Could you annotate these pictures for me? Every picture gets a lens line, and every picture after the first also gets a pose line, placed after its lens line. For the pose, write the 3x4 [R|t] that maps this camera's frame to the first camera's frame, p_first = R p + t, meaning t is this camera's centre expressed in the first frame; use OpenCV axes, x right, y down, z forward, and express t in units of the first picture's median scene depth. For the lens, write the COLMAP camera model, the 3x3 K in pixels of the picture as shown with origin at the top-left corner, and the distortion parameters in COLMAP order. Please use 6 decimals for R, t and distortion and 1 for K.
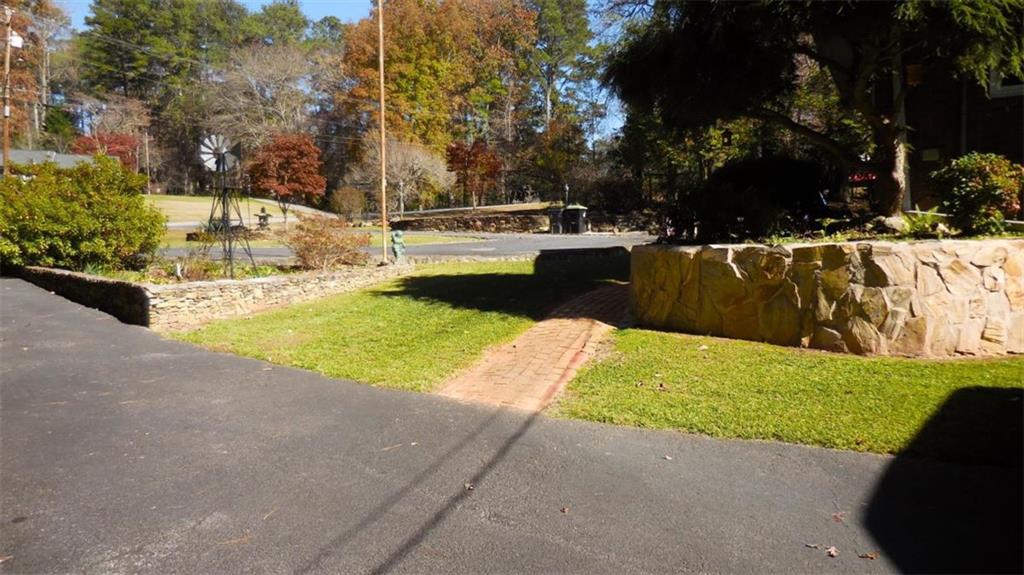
lens RADIAL K [[781.4, 0, 512.4], [0, 781.4, 287.2], [0, 0, 1]] dist [0.010499, 0.006775]
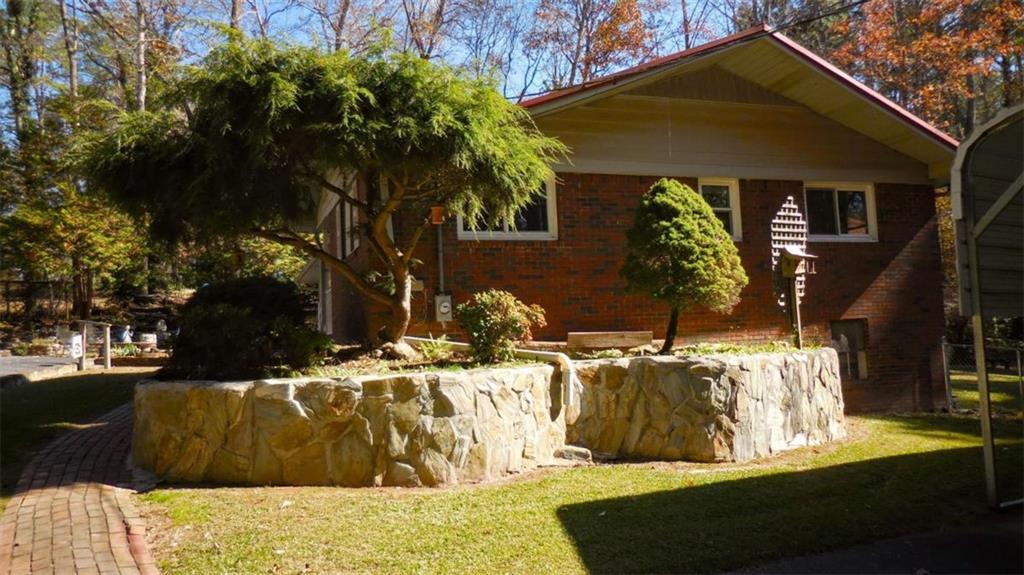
lens RADIAL K [[781.4, 0, 512.1], [0, 781.4, 287.4], [0, 0, 1]] dist [0.010499, 0.006775]
pose [[0.703733, 0.039390, 0.709372, -0.193197], [0.060845, 0.991452, -0.115414, -0.042585], [-0.707855, 0.124382, 0.695321, 0.194769]]
